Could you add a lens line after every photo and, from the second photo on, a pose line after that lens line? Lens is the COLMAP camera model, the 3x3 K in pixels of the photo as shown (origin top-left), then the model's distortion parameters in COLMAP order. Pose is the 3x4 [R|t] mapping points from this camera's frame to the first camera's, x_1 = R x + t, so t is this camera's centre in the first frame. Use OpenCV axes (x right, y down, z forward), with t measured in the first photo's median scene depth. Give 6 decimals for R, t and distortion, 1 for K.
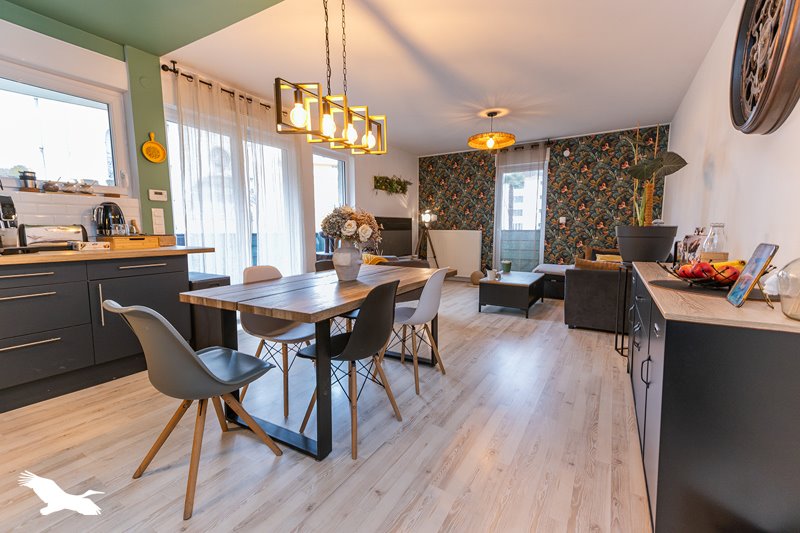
lens RADIAL K [[358.3, 0, 400.1], [0, 358.3, 266.4], [0, 0, 1]] dist [0.004610, -0.001421]
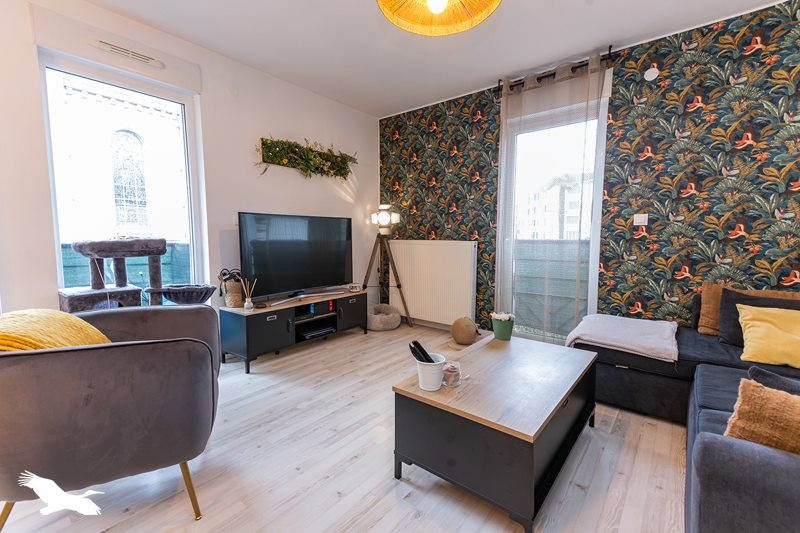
lens RADIAL K [[358.3, 0, 399.7], [0, 358.3, 266.8], [0, 0, 1]] dist [0.004610, -0.001421]
pose [[0.991328, 0.014713, -0.130582, 0.198433], [-0.017653, 0.999615, -0.021387, -0.051545], [0.130217, 0.023507, 0.991207, 0.483543]]
